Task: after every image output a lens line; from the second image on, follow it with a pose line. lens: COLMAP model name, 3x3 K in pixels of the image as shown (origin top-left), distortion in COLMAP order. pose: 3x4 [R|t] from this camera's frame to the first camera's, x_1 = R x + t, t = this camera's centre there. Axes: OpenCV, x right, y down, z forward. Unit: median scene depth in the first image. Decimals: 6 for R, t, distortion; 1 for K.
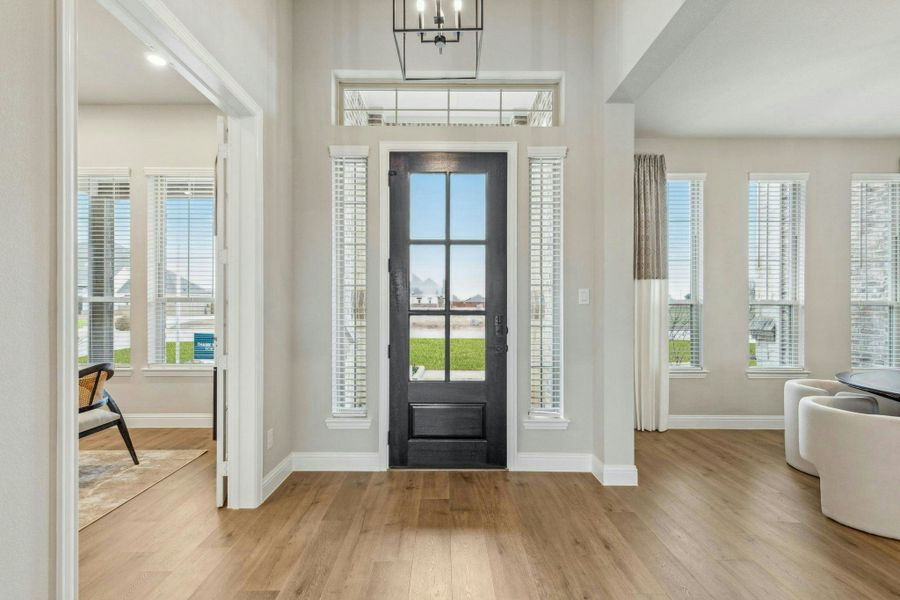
lens RADIAL K [[404.8, 0, 451.5], [0, 404.8, 303.6], [0, 0, 1]] dist [0.003193, 0.000442]
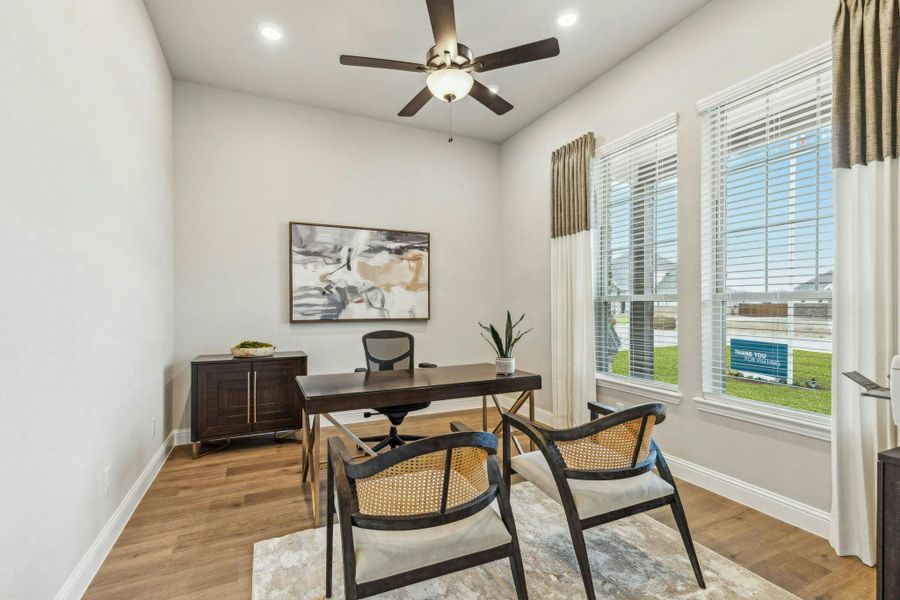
lens RADIAL K [[404.8, 0, 451.5], [0, 404.8, 303.6], [0, 0, 1]] dist [0.003193, 0.000442]
pose [[0.414408, -0.001420, -0.910090, -0.313269], [0.001533, 0.999998, -0.000863, 0.001553], [0.910090, -0.001037, 0.414409, 0.347768]]
